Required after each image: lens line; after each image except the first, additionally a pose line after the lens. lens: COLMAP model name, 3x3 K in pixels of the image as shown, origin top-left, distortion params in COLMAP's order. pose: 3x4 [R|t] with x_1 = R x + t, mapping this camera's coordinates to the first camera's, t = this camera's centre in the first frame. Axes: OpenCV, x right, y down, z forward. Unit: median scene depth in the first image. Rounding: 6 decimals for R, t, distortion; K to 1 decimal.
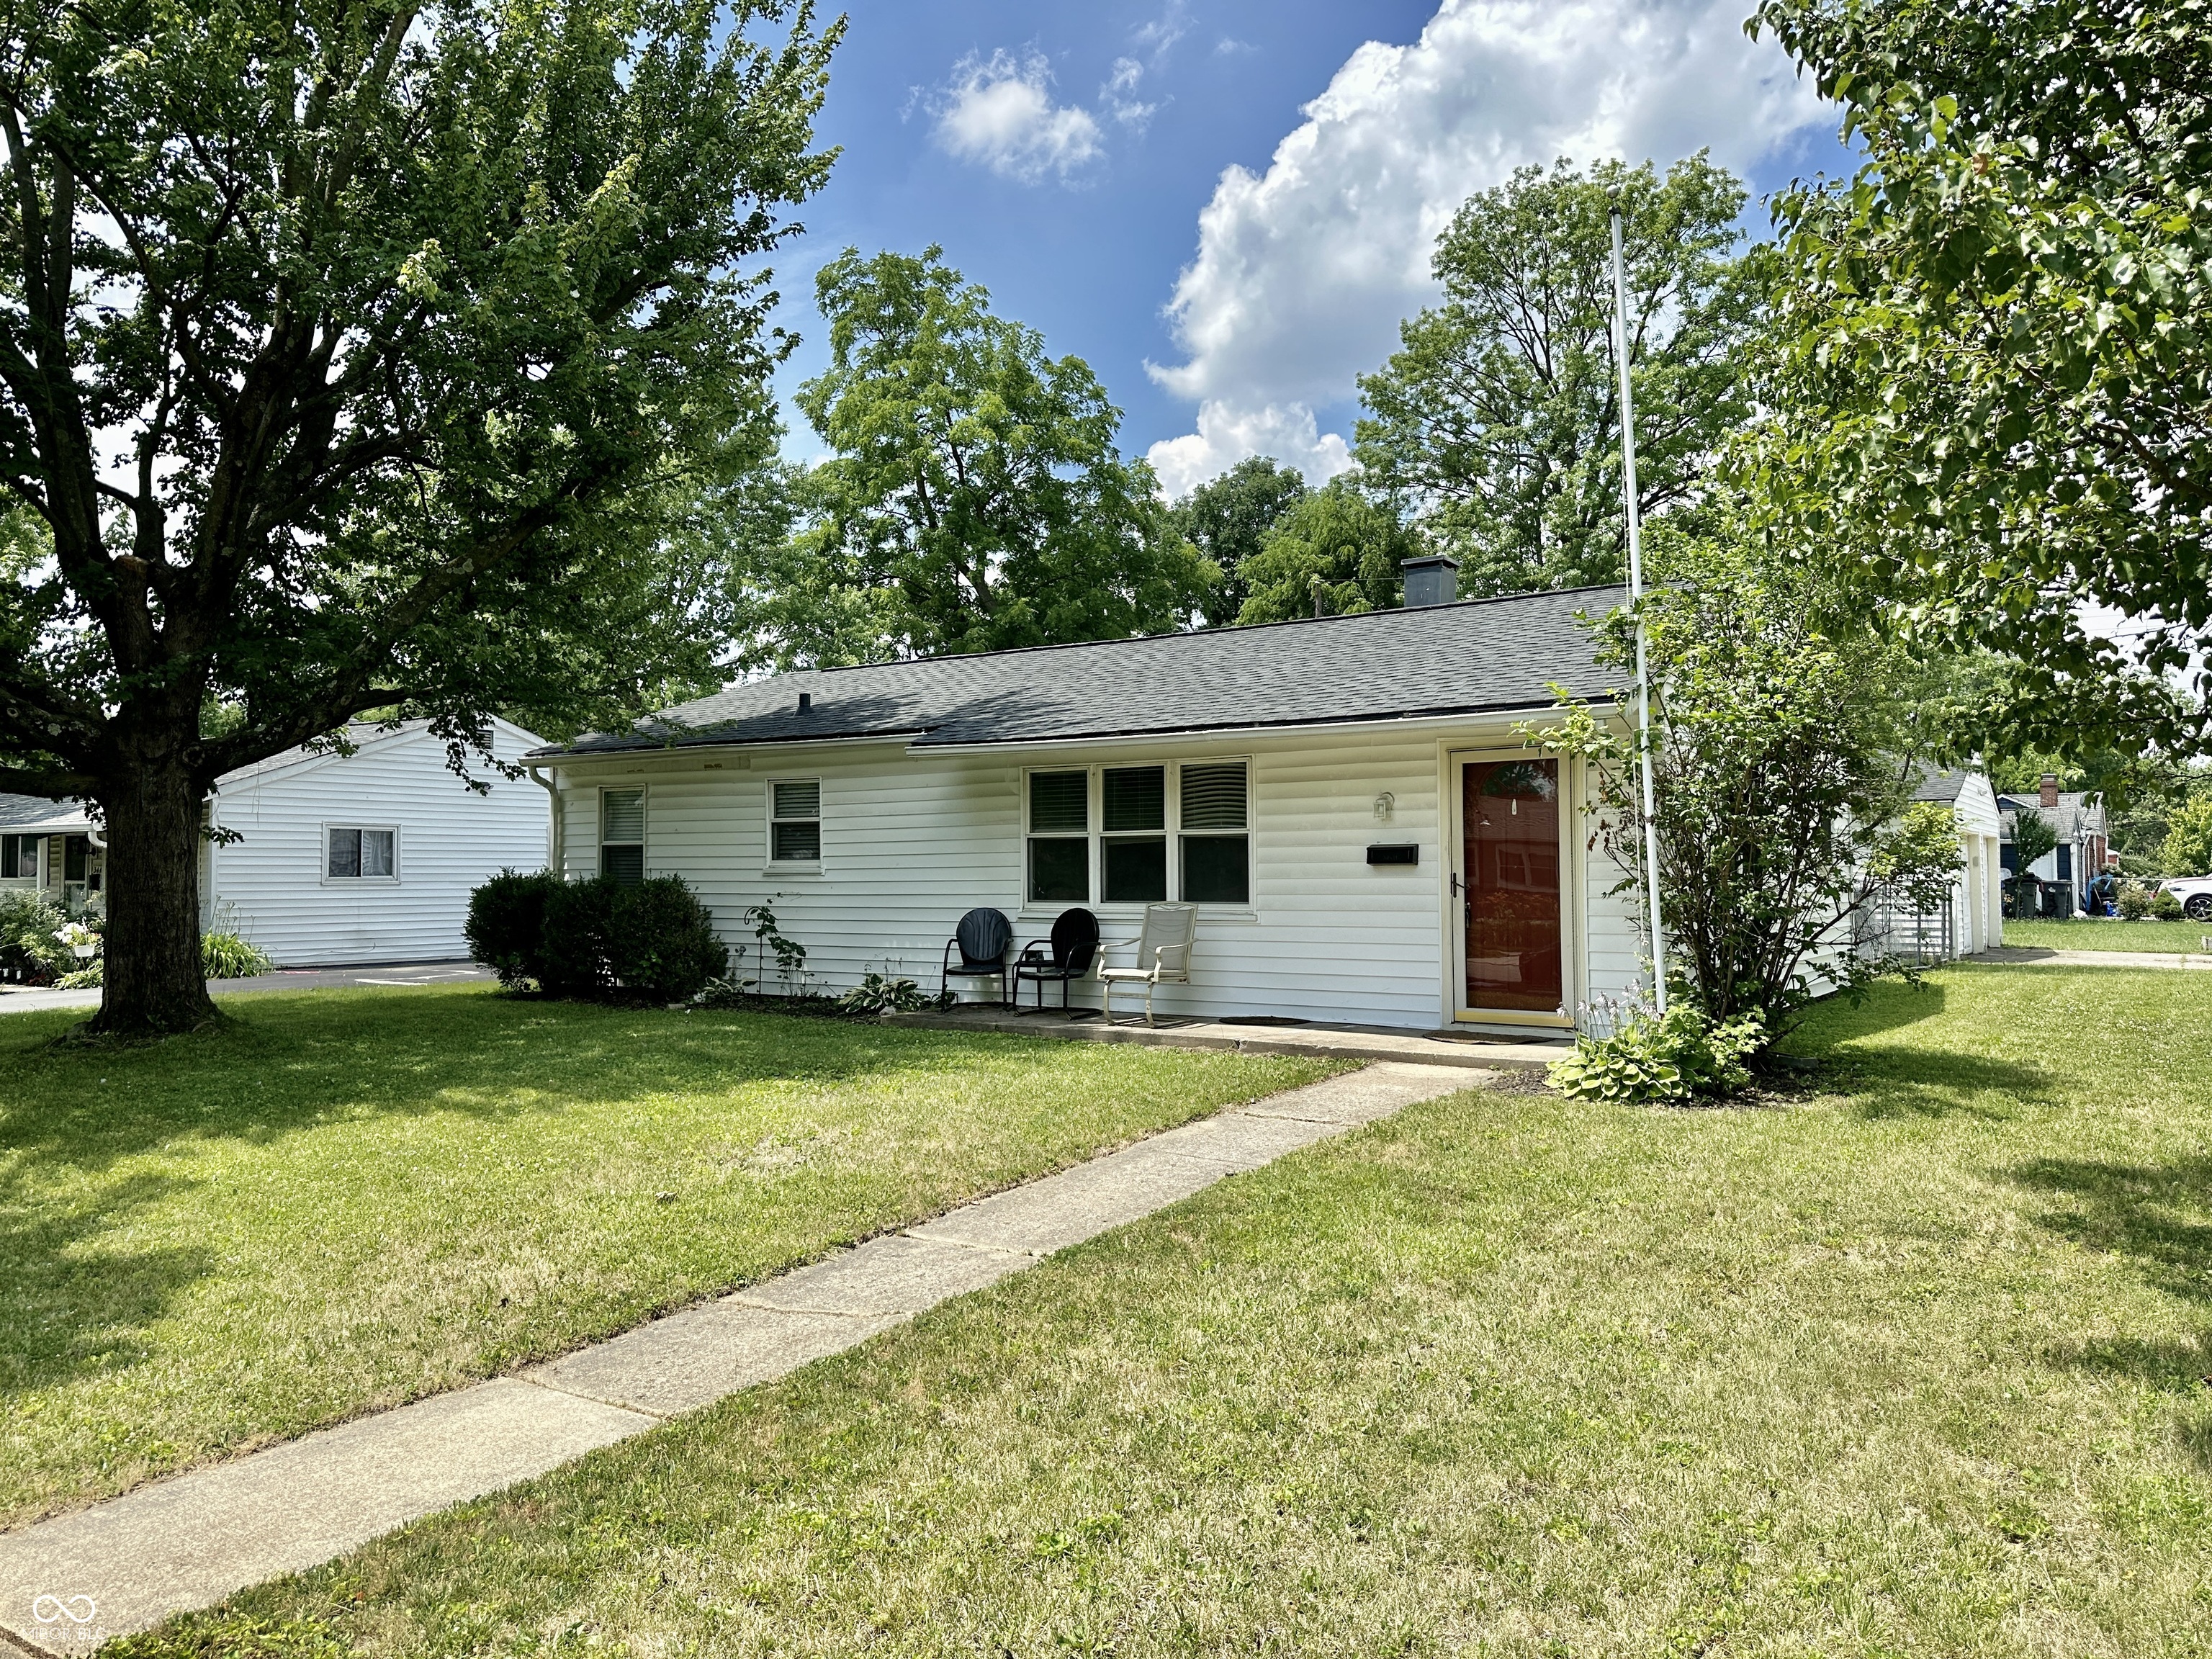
lens RADIAL K [[1538.8, 0, 1103.0], [0, 1538.8, 824.2], [0, 0, 1]] dist [0.053051, -0.063805]
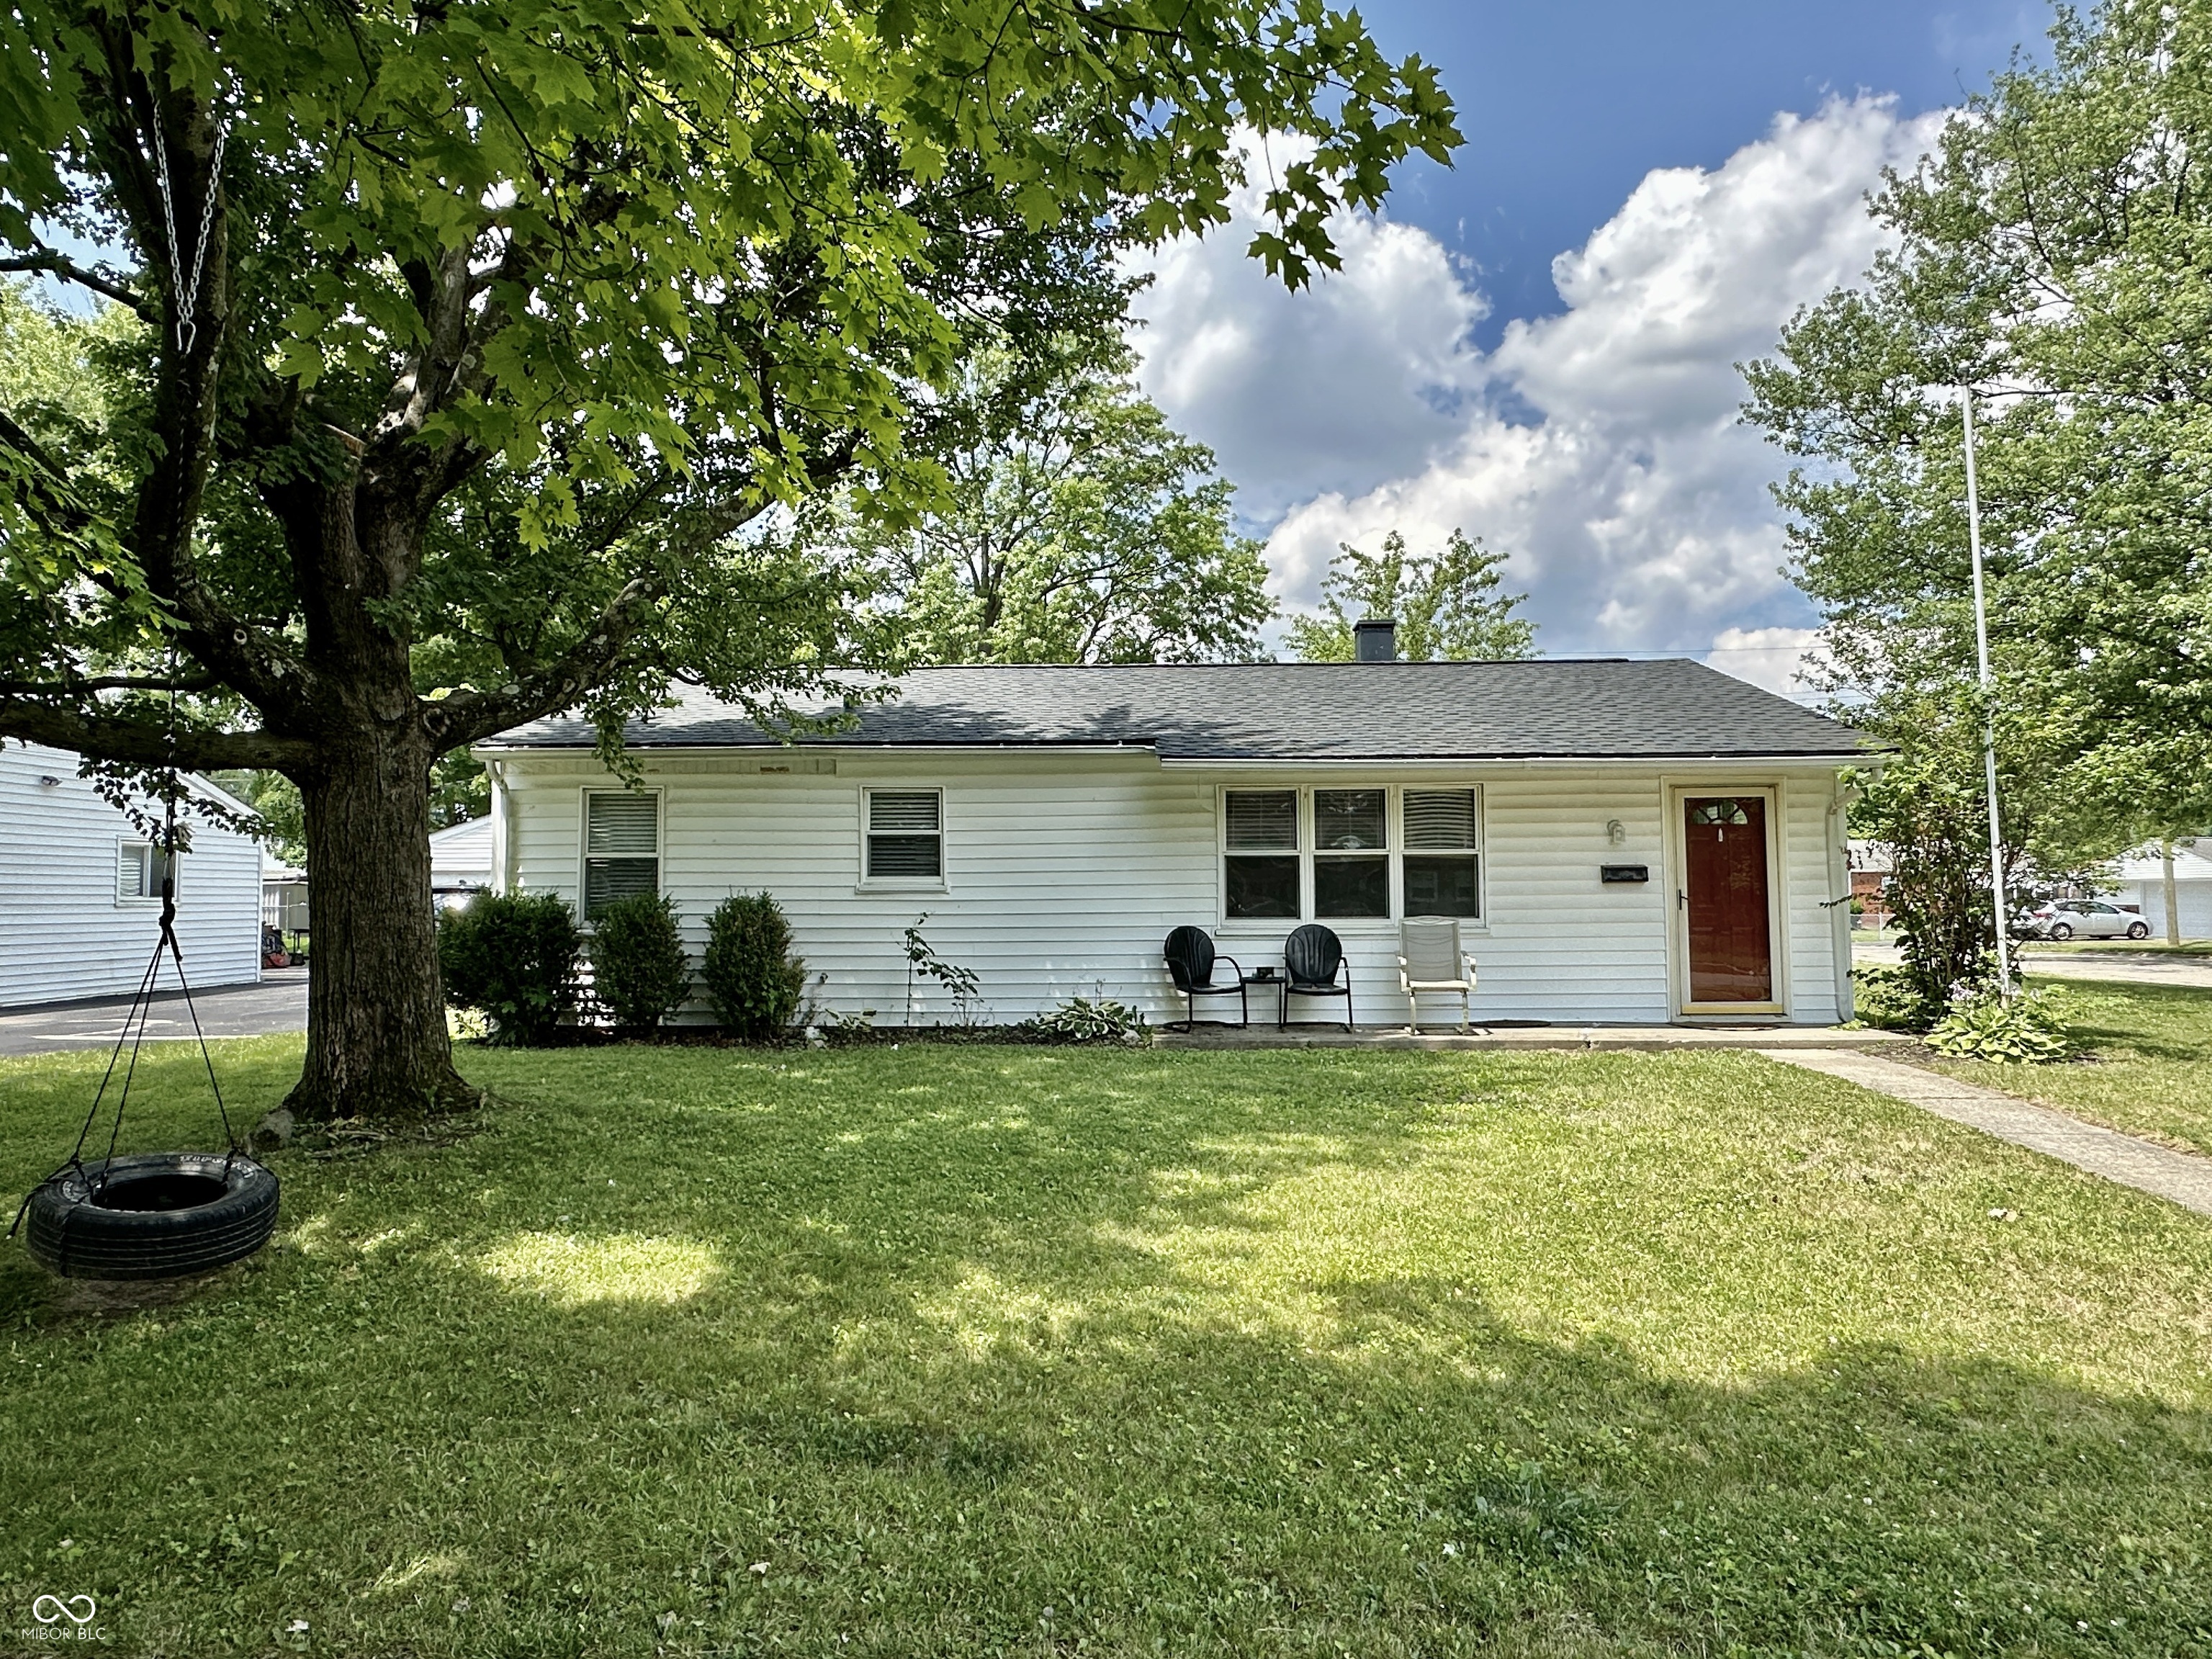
lens RADIAL K [[1368.2, 0, 1104.1], [0, 1368.2, 820.3], [0, 0, 1]] dist [-0.002847, 0.007281]
pose [[0.842850, 0.028187, 0.537410, -0.633584], [-0.014963, 0.999469, -0.028955, 0.013777], [-0.537940, 0.016363, 0.842824, 0.309153]]
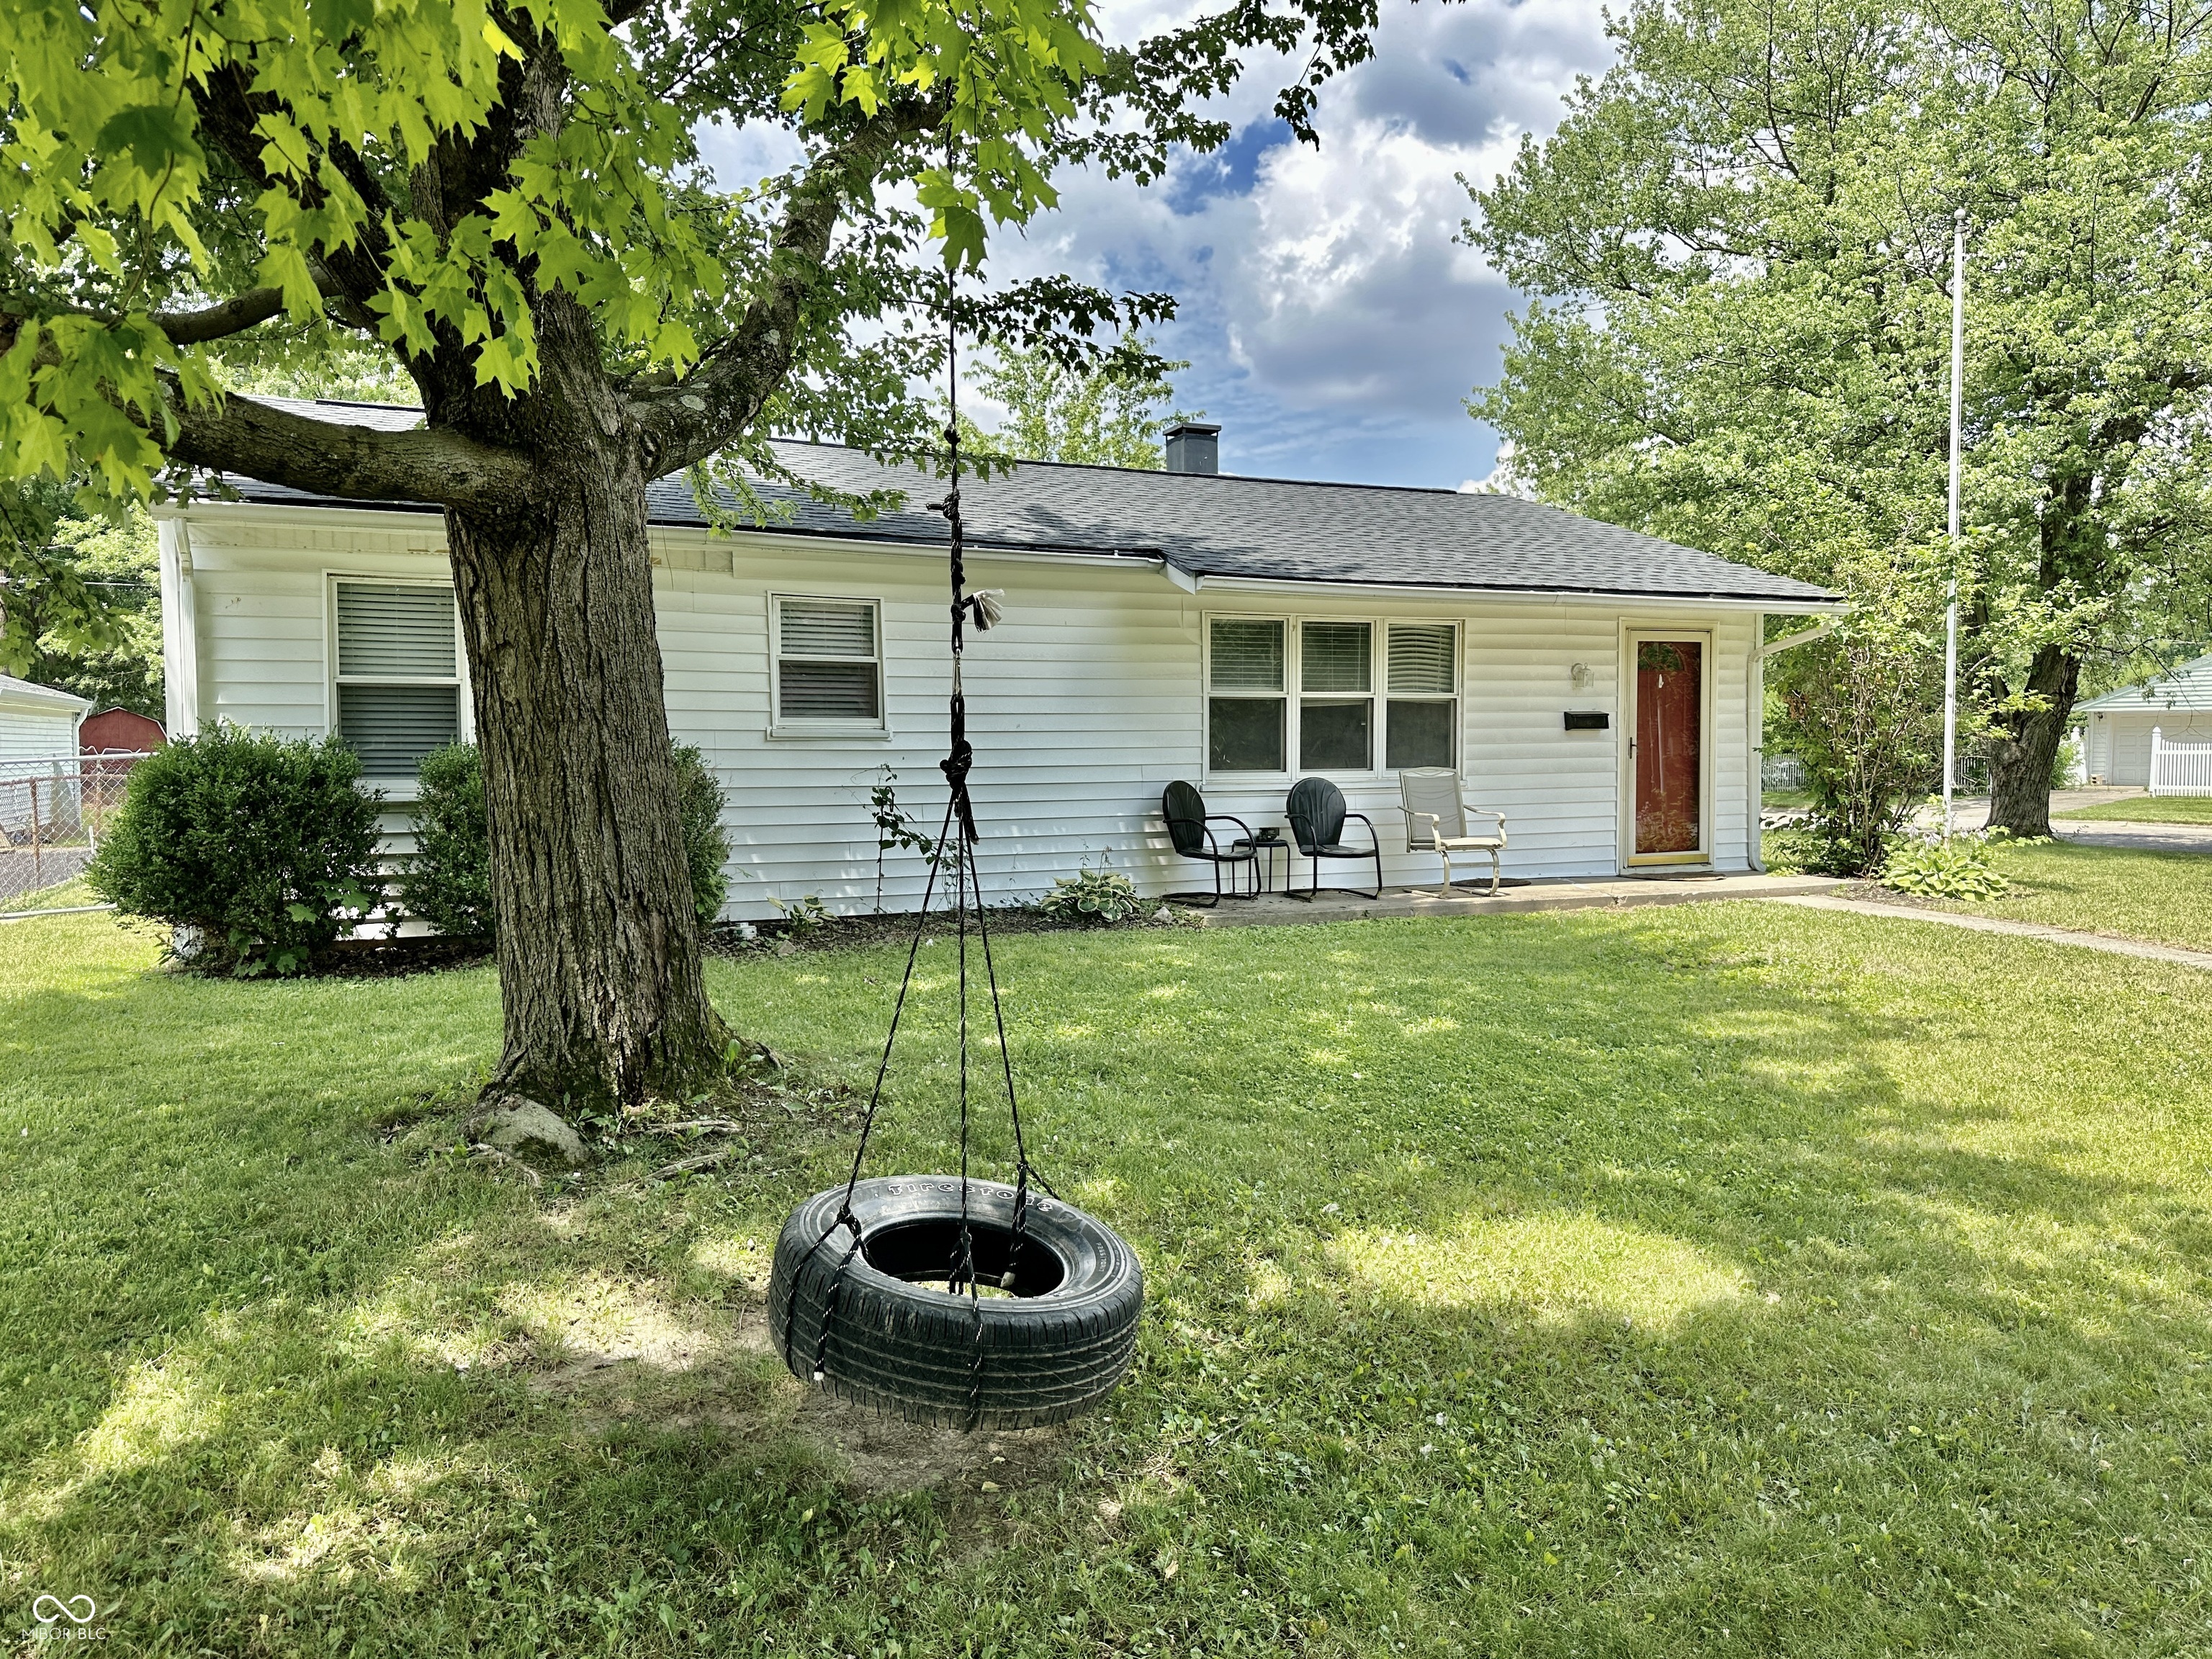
lens RADIAL K [[1538.8, 0, 1101.6], [0, 1538.8, 847.8], [0, 0, 1]] dist [0.053051, -0.063805]
pose [[0.528837, -0.055342, 0.846917, -0.845062], [-0.023611, 0.996526, 0.079862, 0.027276], [-0.848395, -0.062231, 0.525693, 0.642951]]
